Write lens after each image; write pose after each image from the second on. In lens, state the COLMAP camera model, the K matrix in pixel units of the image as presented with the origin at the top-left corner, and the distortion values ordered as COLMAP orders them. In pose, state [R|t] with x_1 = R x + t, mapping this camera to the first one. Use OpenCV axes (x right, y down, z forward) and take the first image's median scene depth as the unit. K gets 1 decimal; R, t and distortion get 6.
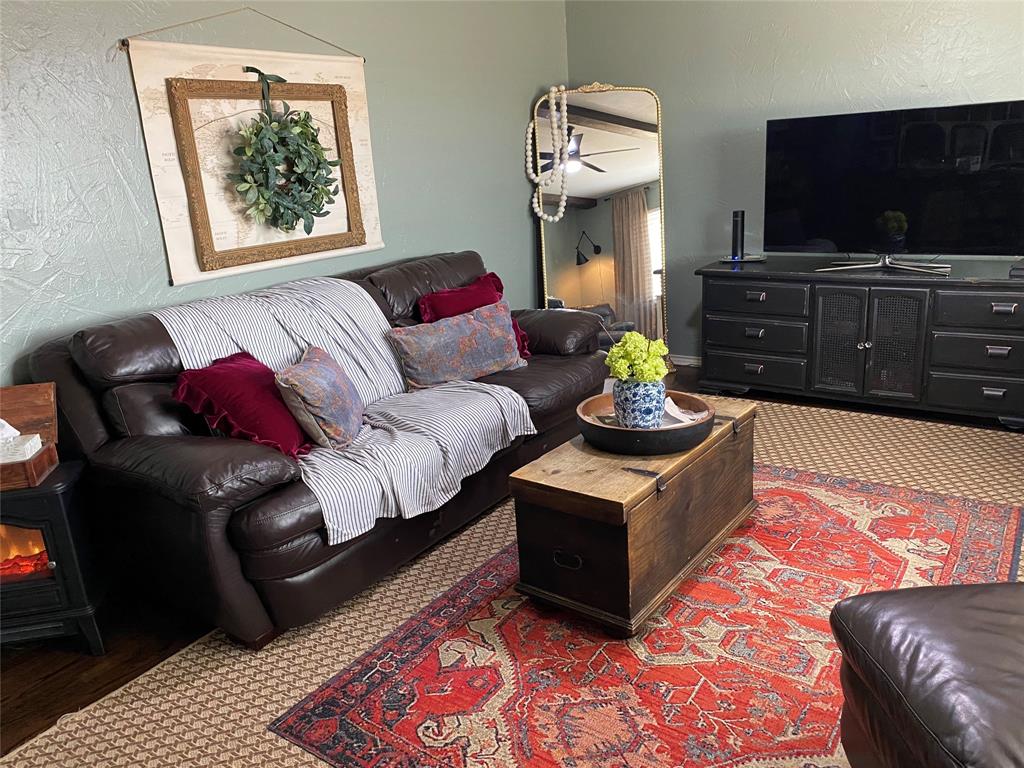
lens RADIAL K [[795.9, 0, 486.4], [0, 795.9, 376.8], [0, 0, 1]] dist [0.061625, -0.097501]
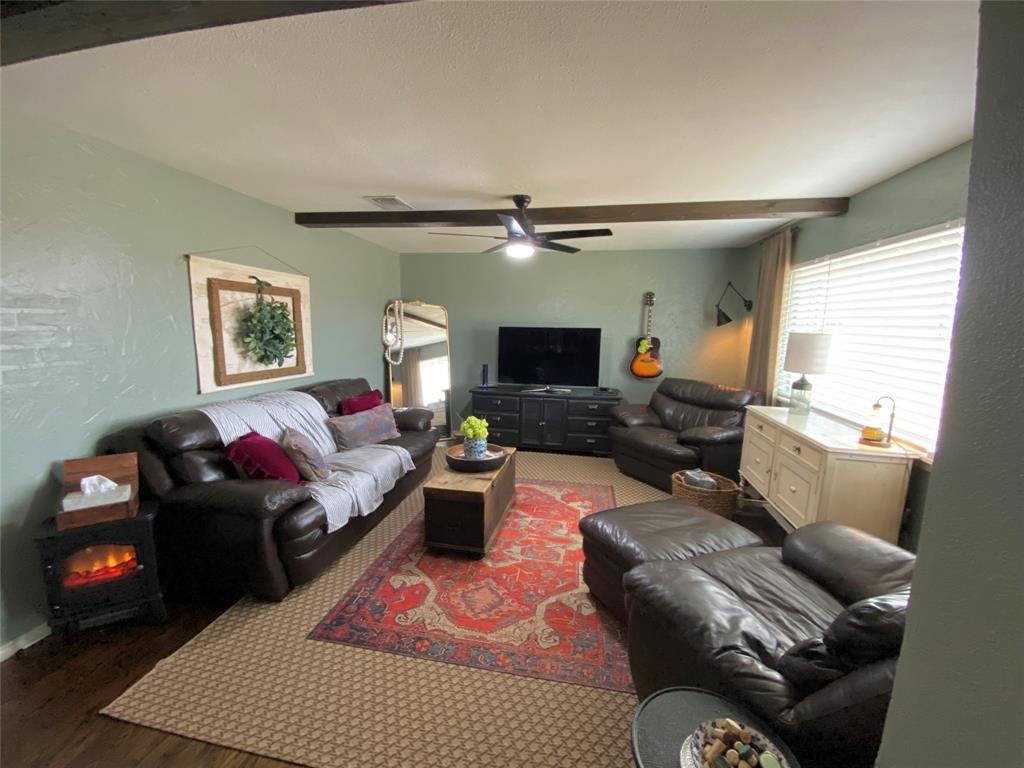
lens RADIAL K [[415.4, 0, 512.0], [0, 415.4, 384.0], [0, 0, 1]] dist [0.027642, -0.026821]
pose [[0.901577, 0.021241, 0.432098, -0.191804], [0.043623, 0.989240, -0.139650, 0.018405], [-0.430414, 0.144754, 0.890949, -0.077049]]
